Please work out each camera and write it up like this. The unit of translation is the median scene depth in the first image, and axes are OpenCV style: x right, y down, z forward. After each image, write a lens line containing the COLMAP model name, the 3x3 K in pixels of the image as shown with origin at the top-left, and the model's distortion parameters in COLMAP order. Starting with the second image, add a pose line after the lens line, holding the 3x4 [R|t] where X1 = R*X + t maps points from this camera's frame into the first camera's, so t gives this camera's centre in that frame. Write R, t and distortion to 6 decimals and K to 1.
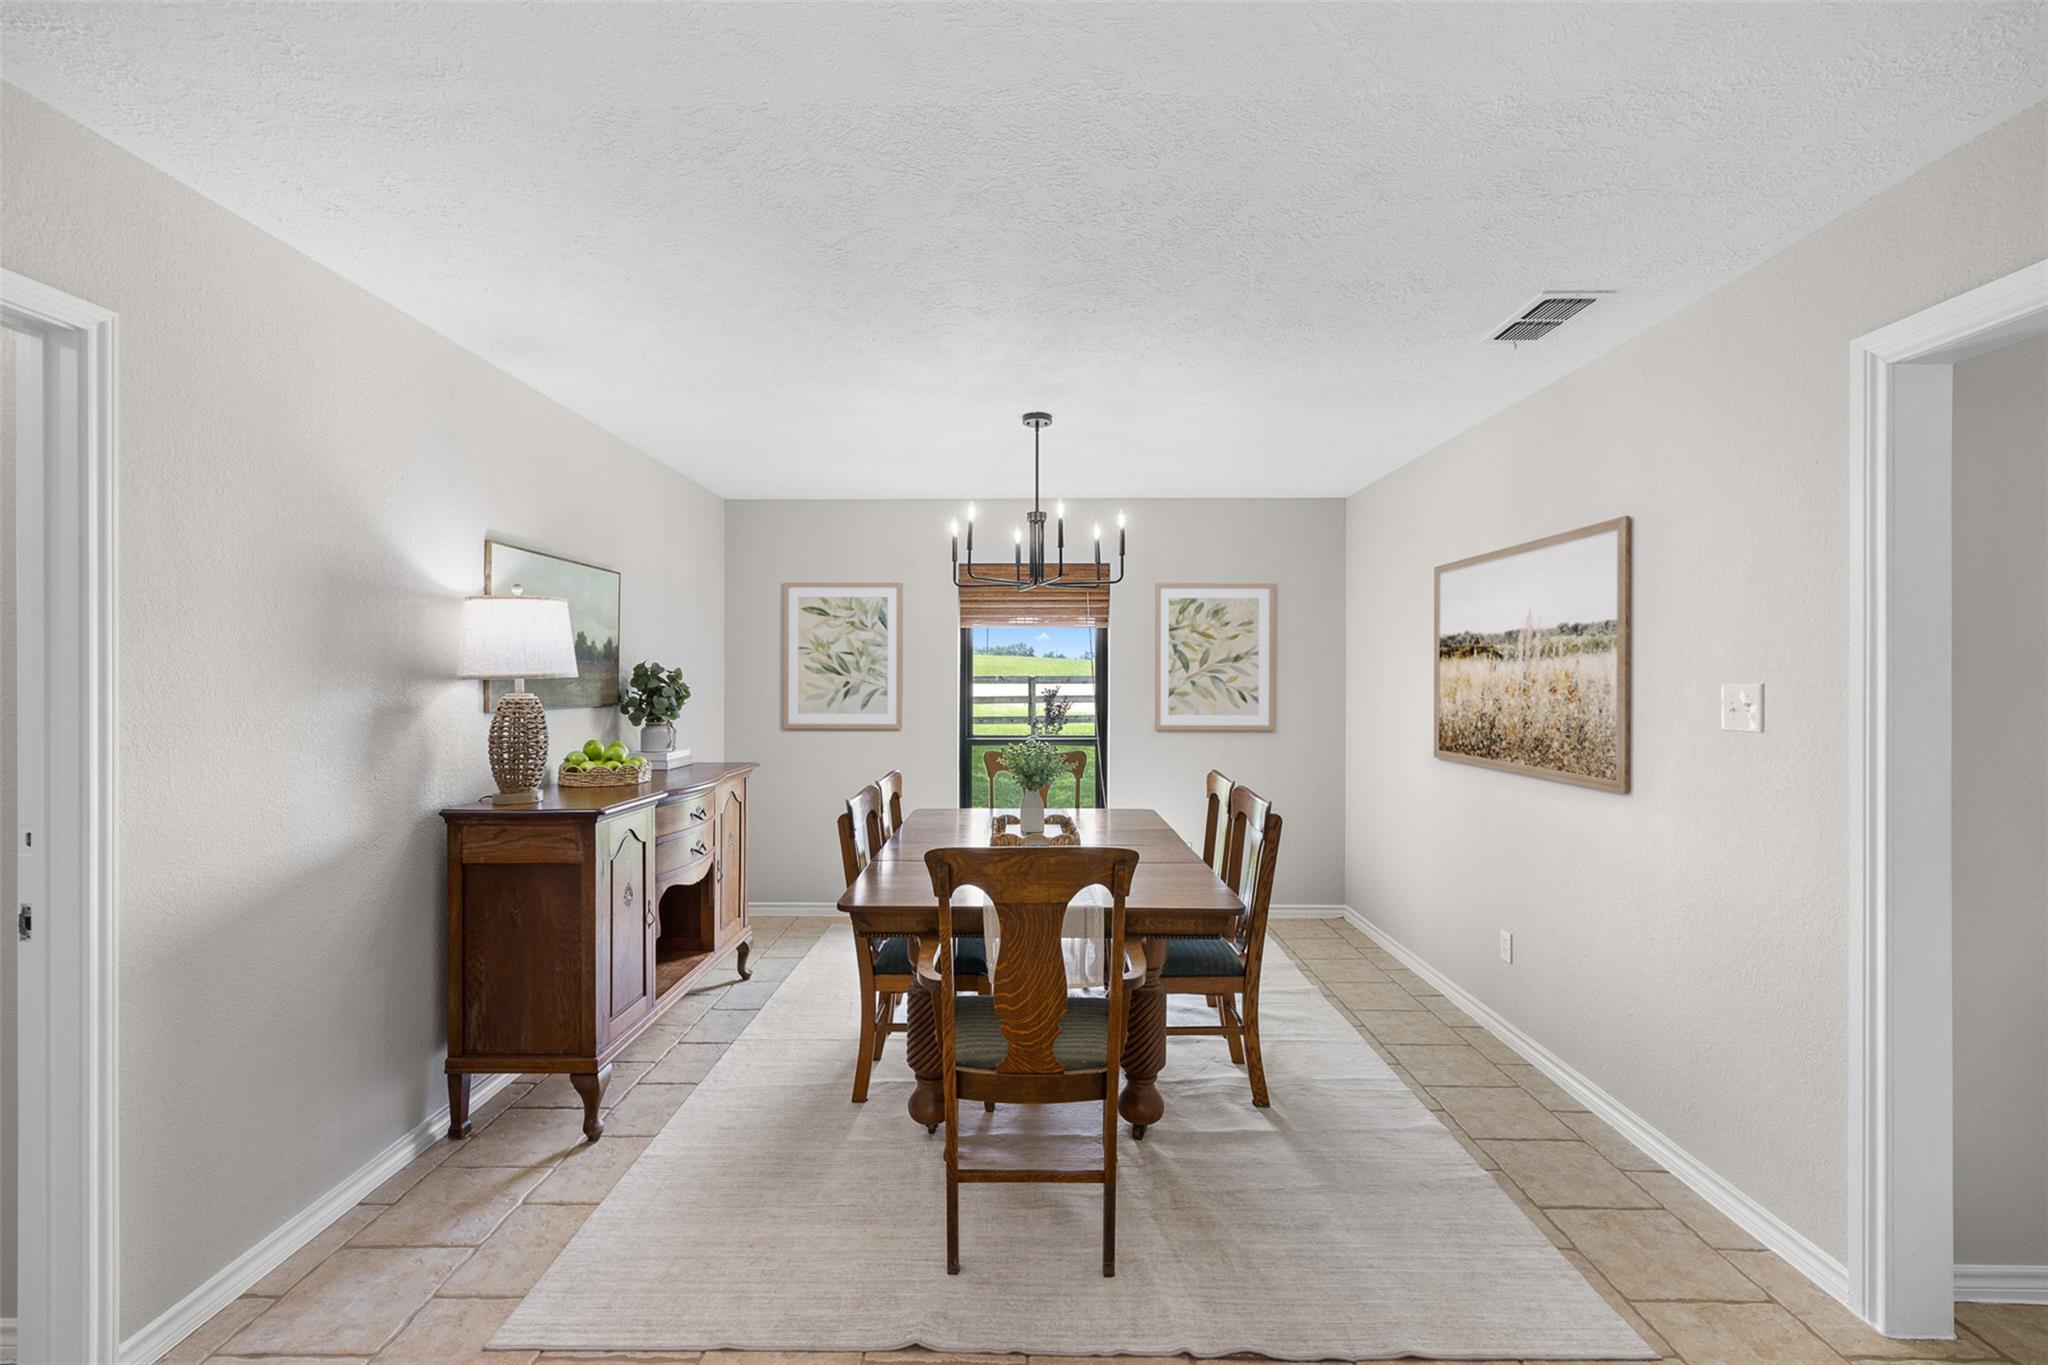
lens RADIAL K [[873.2, 0, 1021.2], [0, 873.2, 683.7], [0, 0, 1]] dist [0.017387, 0.002825]
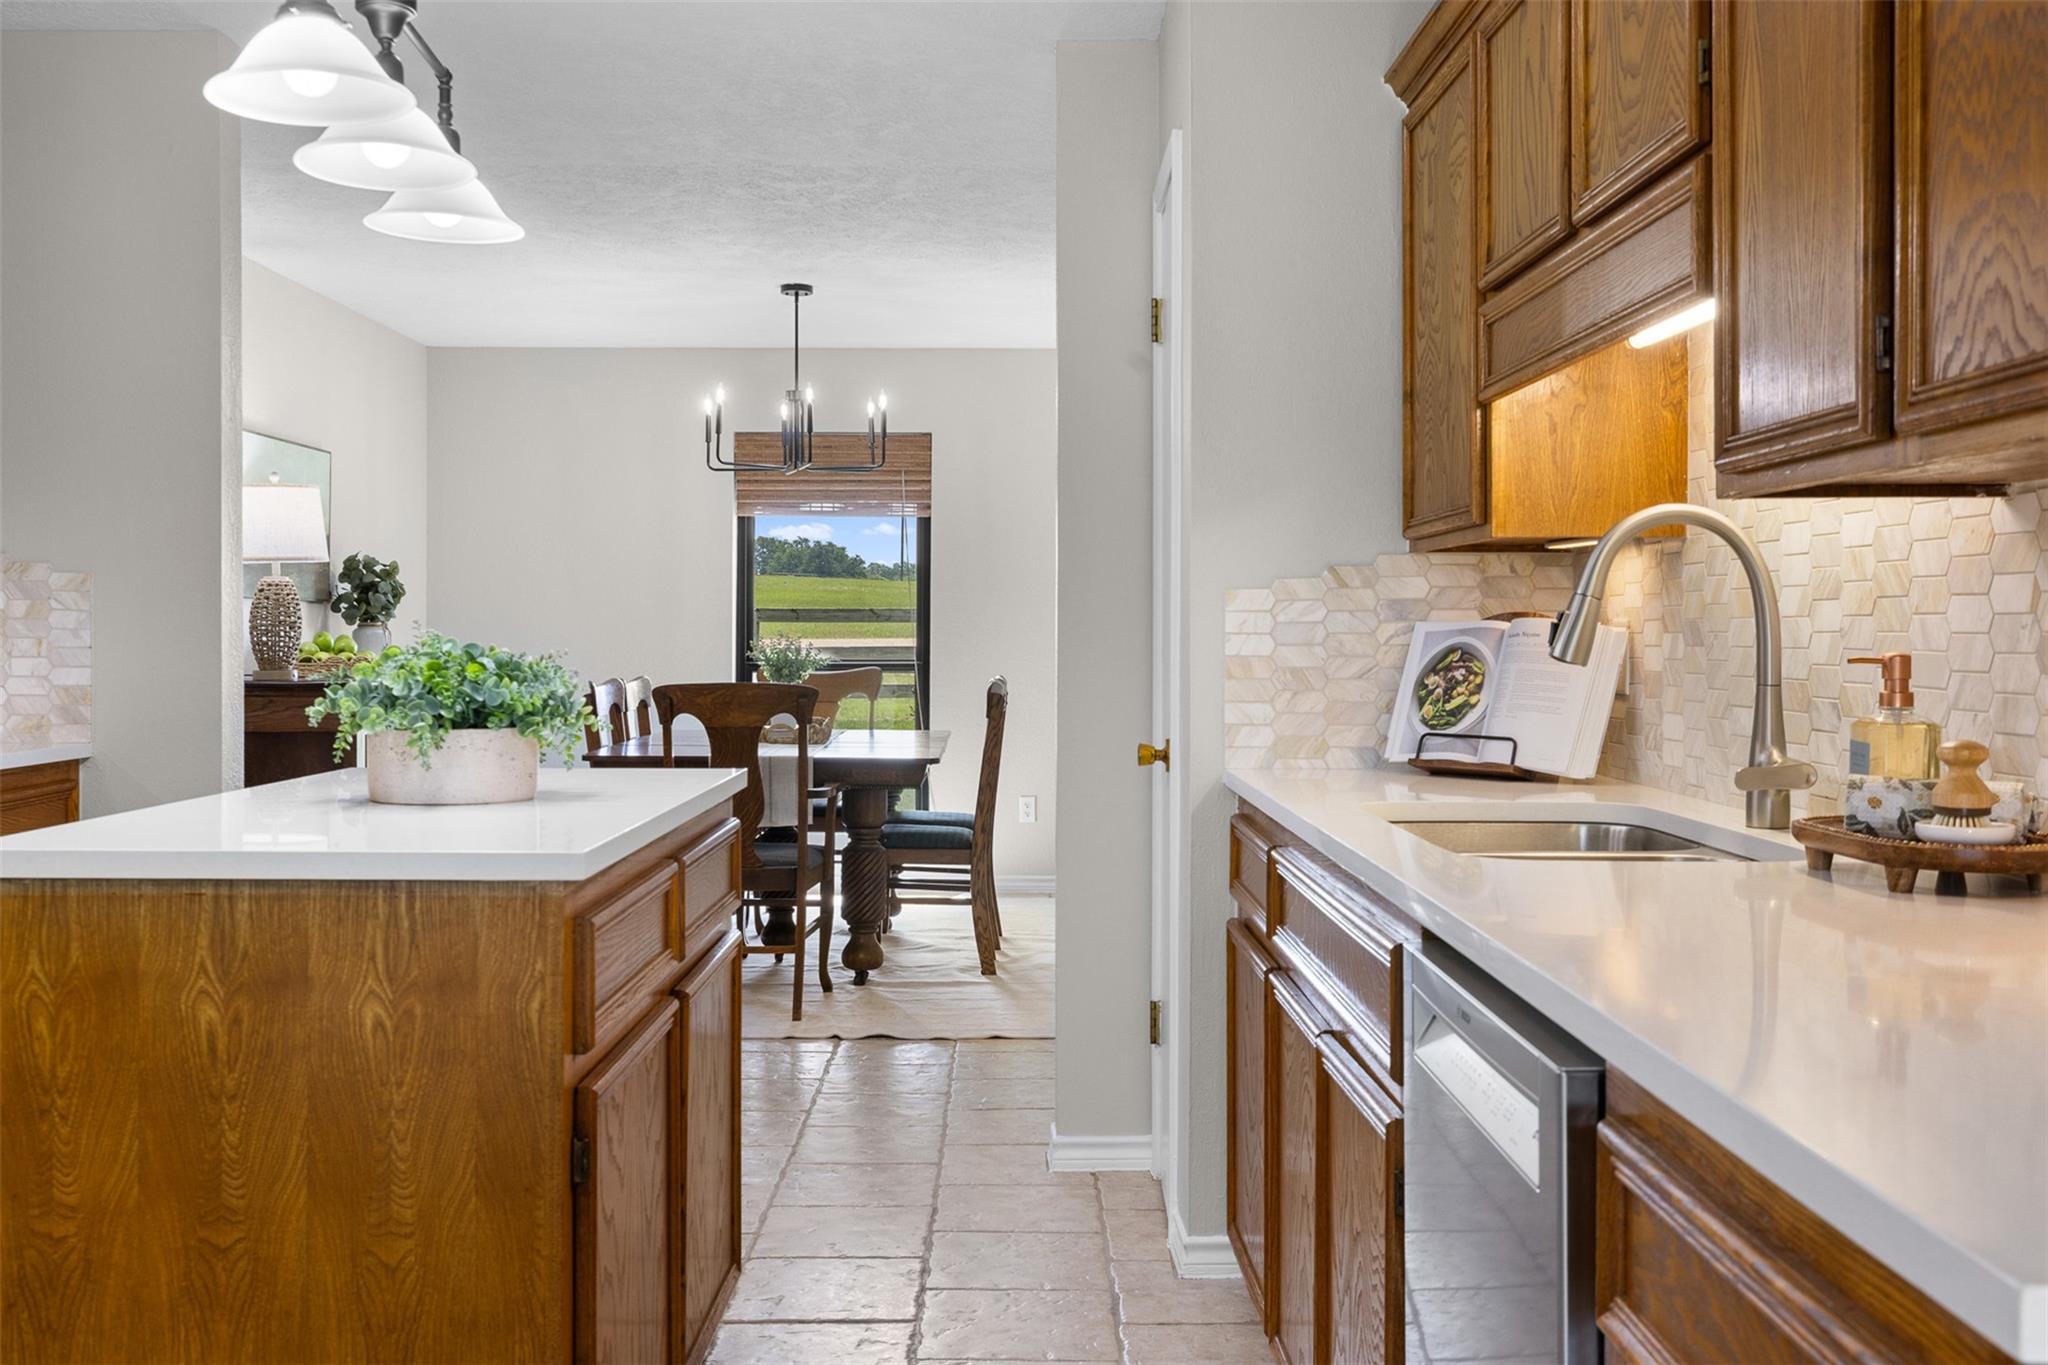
lens RADIAL K [[1966.0, 0, 1018.1], [0, 1966.0, 673.8], [0, 0, 1]] dist [0.020542, 0.000000]
pose [[0.999776, 0.002500, 0.021040, 0.190884], [-0.002806, 0.999891, 0.014521, 0.065529], [-0.021001, -0.014577, 0.999673, -0.991404]]
